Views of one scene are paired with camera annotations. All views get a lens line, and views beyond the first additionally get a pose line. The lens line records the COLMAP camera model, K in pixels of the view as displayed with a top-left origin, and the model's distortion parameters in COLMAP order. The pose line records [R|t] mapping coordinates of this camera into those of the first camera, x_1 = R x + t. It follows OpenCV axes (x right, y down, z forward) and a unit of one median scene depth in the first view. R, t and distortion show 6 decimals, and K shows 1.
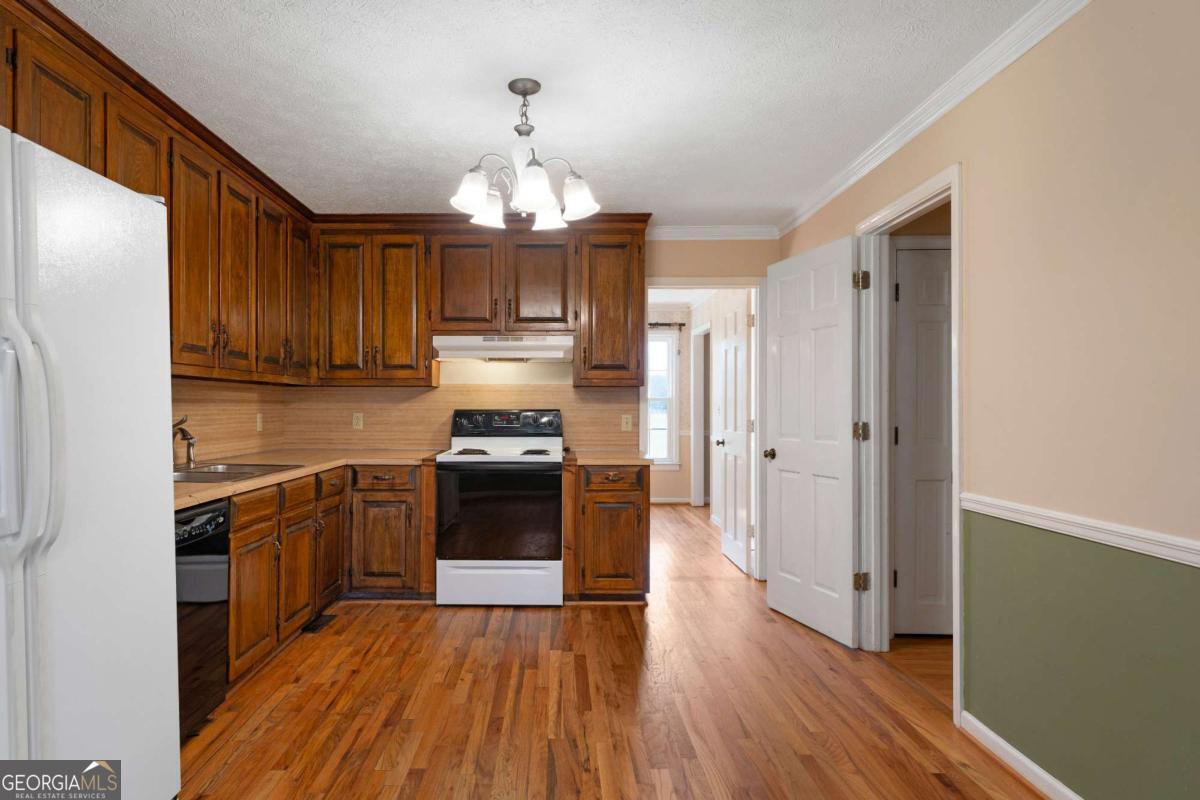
lens RADIAL K [[688.1, 0, 540.2], [0, 688.1, 413.9], [0, 0, 1]] dist [0.005711, -0.001117]
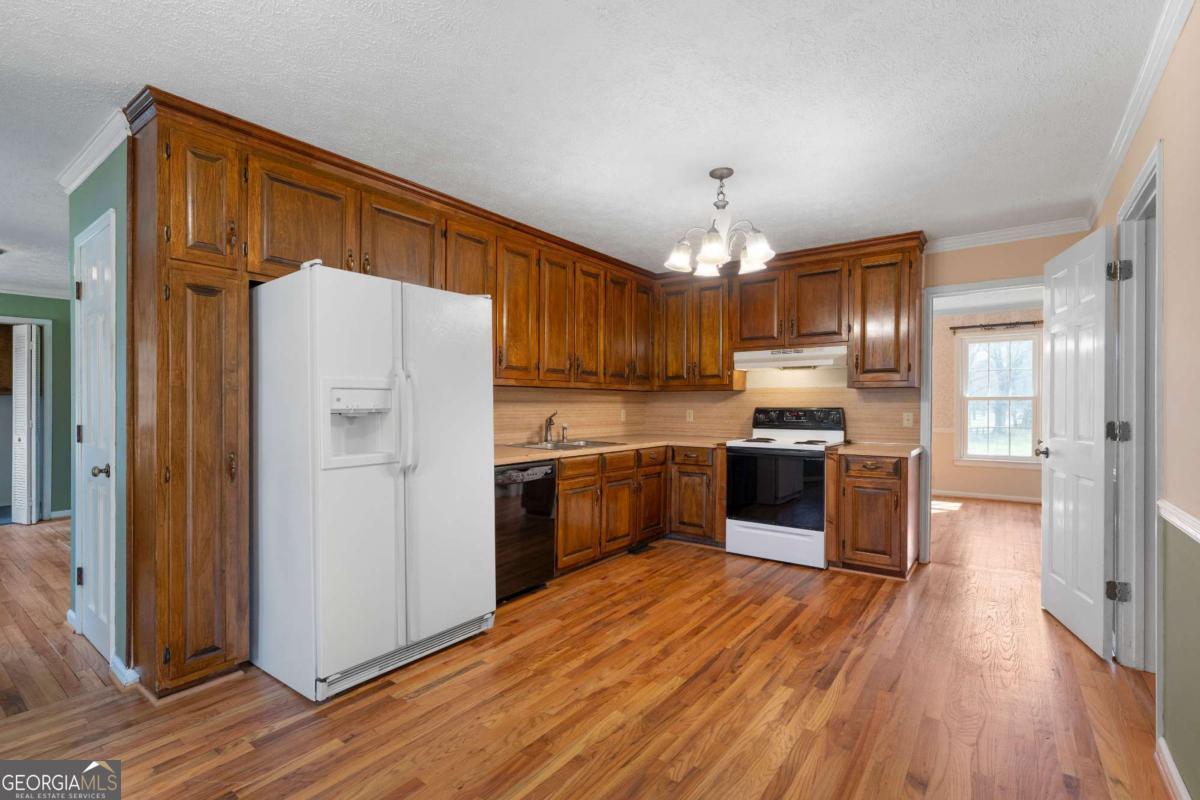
lens RADIAL K [[544.4, 0, 591.2], [0, 544.4, 409.9], [0, 0, 1]] dist [-0.000271, 0.000234]
pose [[0.809045, 0.004961, -0.587726, 0.309780], [-0.006500, 0.999979, -0.000506, 0.000963], [0.587711, 0.004230, 0.809060, -0.024918]]
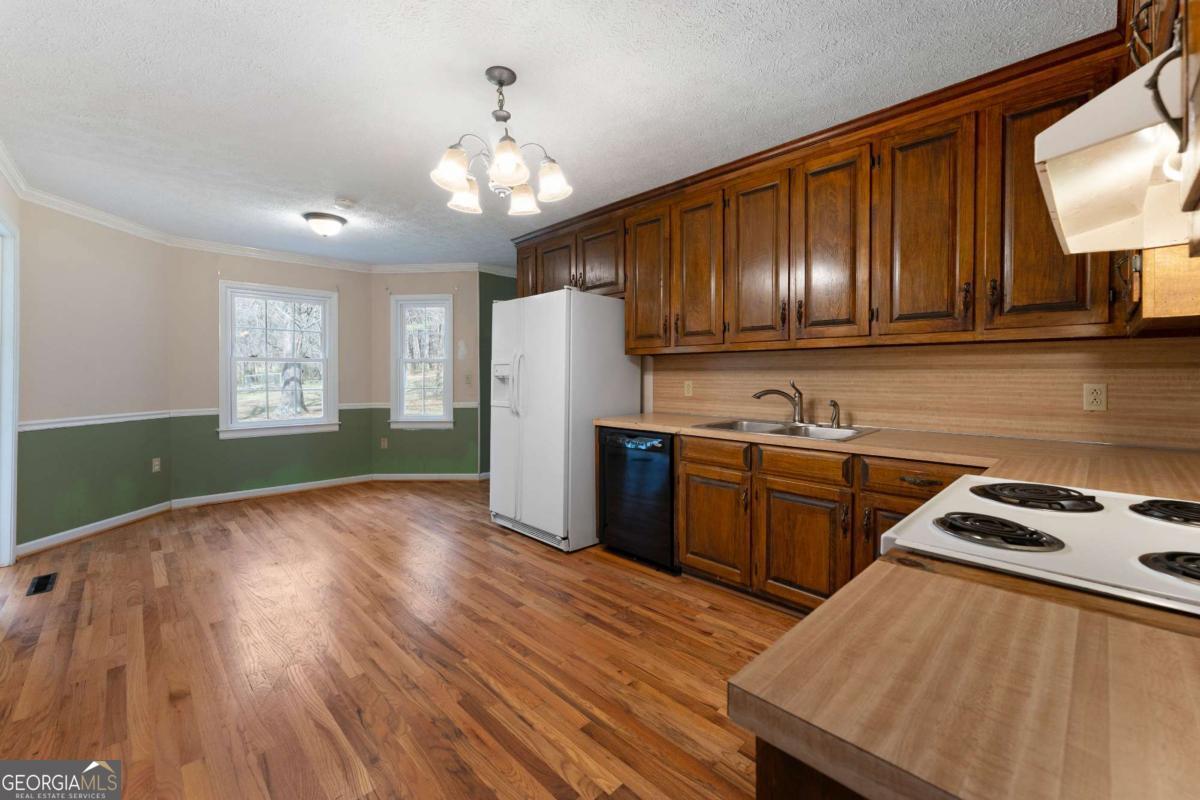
lens RADIAL K [[483.0, 0, 598.5], [0, 483.0, 379.2], [0, 0, 1]] dist [0.000912, -0.000814]
pose [[-0.693405, 0.008267, -0.720501, 0.318749], [-0.007807, 0.999789, 0.018986, -0.012527], [0.720506, 0.018790, -0.693194, 1.237515]]
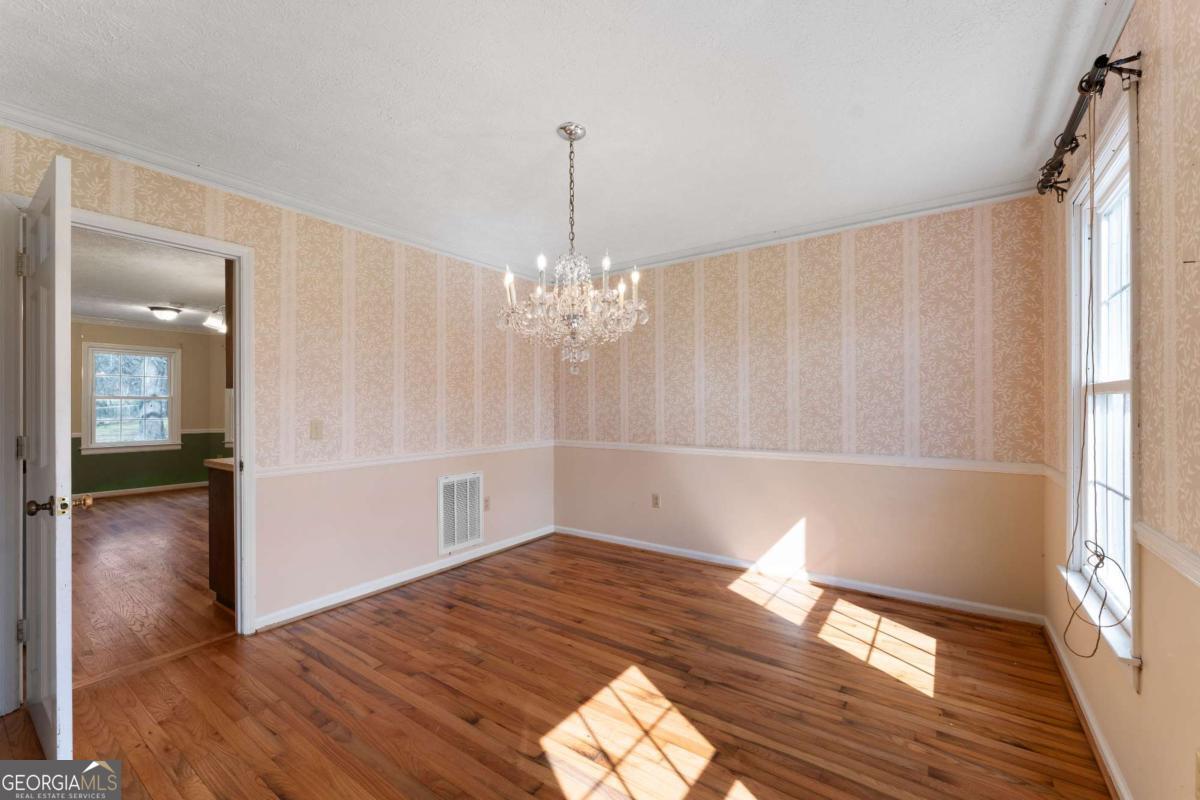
lens RADIAL K [[483.0, 0, 602.6], [0, 483.0, 406.2], [0, 0, 1]] dist [0.000912, -0.000814]
pose [[-0.553222, 0.000090, -0.833034, 0.517254], [-0.007229, 0.999962, 0.004909, -0.024456], [0.833002, 0.008737, -0.553201, 2.233422]]
